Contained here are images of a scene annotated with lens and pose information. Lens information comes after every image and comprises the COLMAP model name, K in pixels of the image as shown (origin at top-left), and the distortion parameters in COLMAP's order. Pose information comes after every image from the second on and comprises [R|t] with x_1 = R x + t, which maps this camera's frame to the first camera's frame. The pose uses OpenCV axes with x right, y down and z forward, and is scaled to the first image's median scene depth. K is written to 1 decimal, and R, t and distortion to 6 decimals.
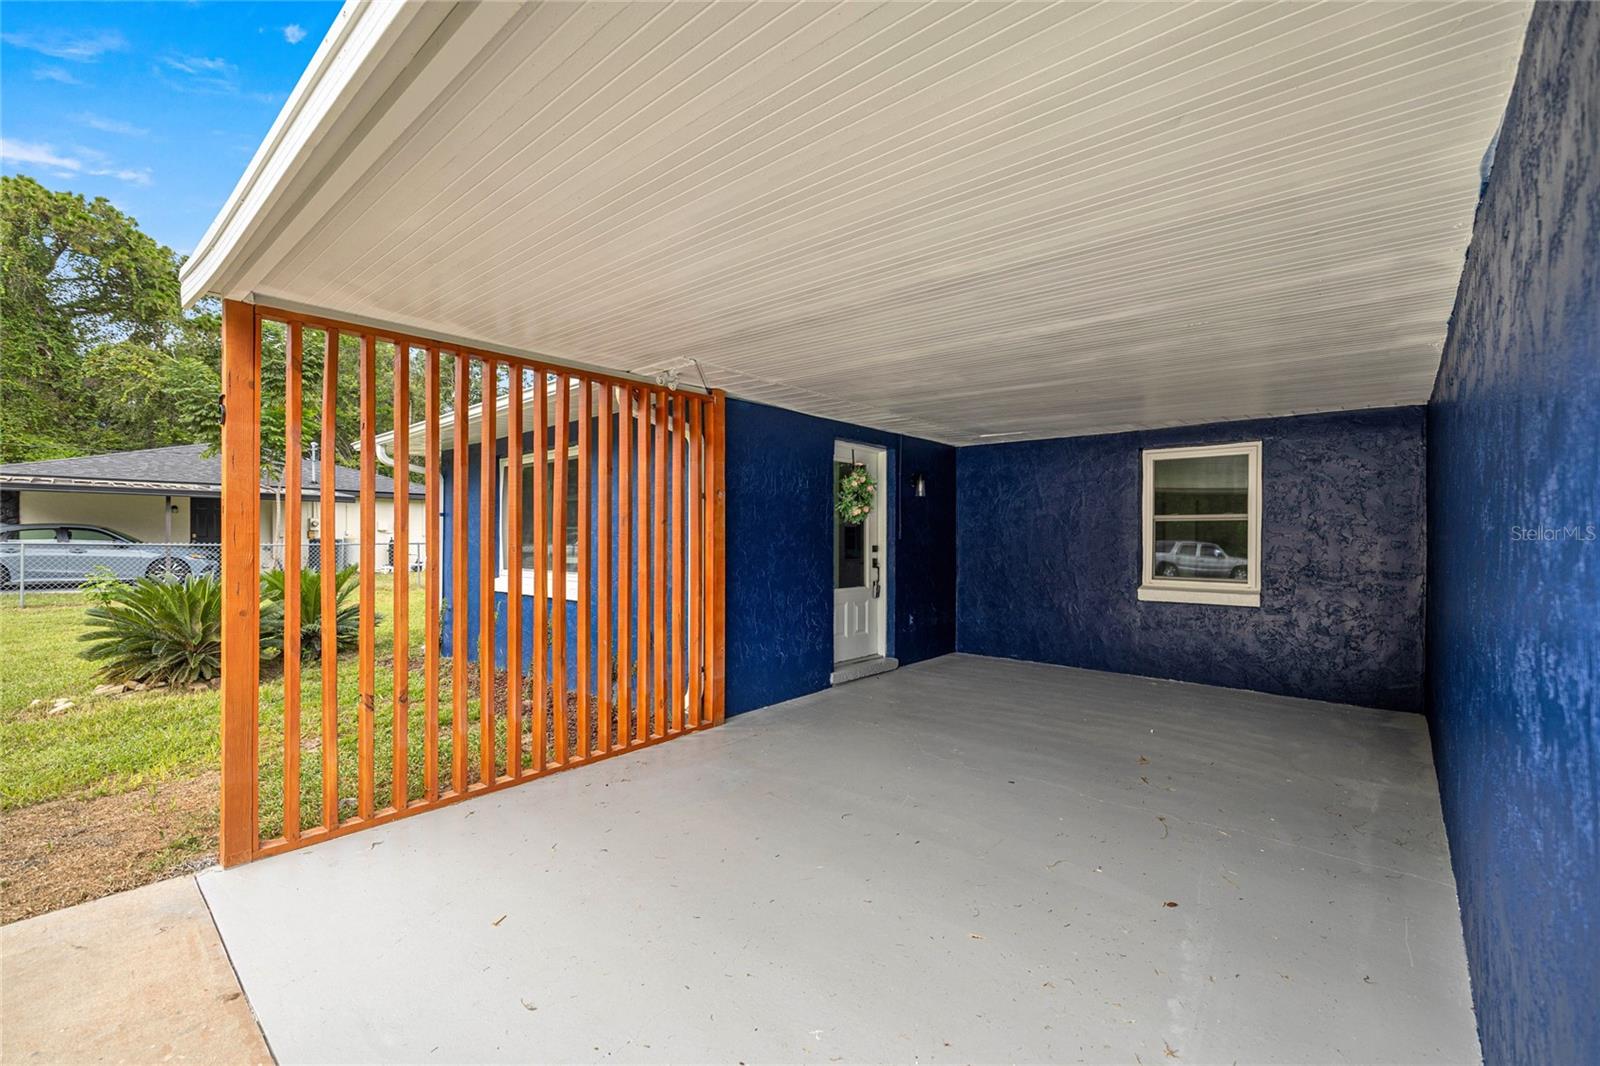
lens RADIAL K [[658.7, 0, 800.0], [0, 658.7, 533.0], [0, 0, 1]] dist [-0.000133, 0.000071]
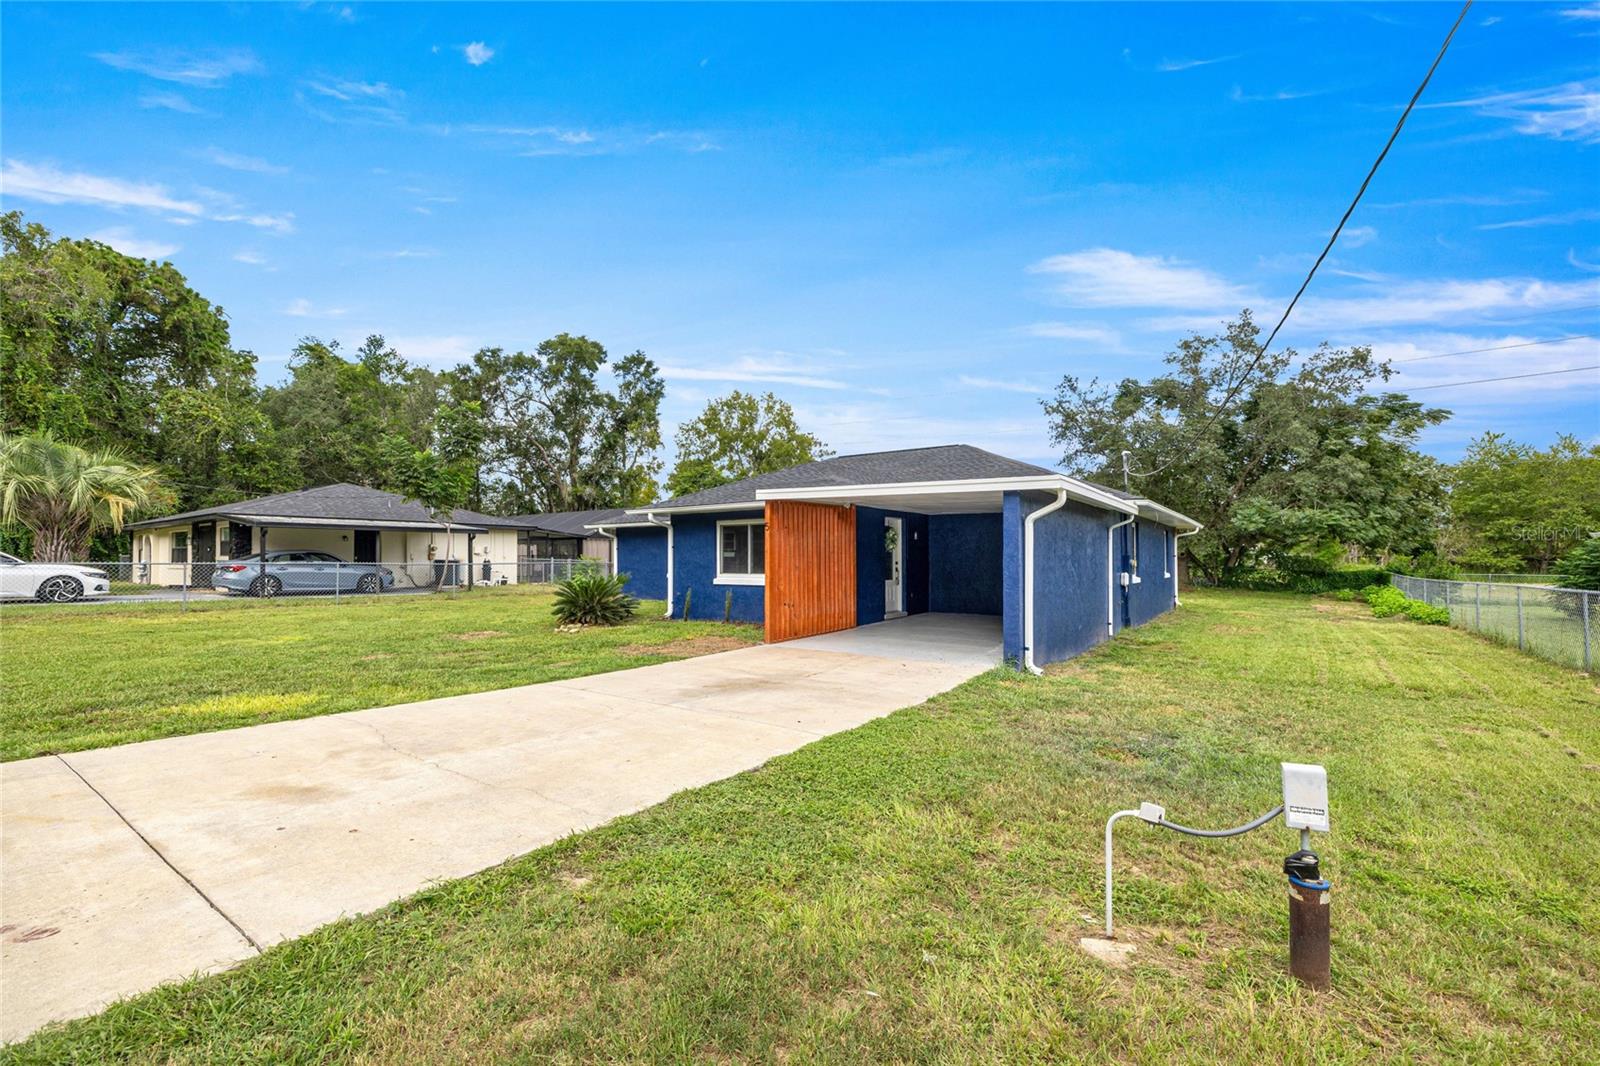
lens RADIAL K [[724.8, 0, 800.0], [0, 724.8, 533.0], [0, 0, 1]] dist [-0.015397, -0.000098]
pose [[0.990429, 0.000775, 0.138018, -0.542519], [0.002922, 0.999642, -0.026583, -0.013107], [-0.137989, 0.026732, 0.990073, -1.369088]]
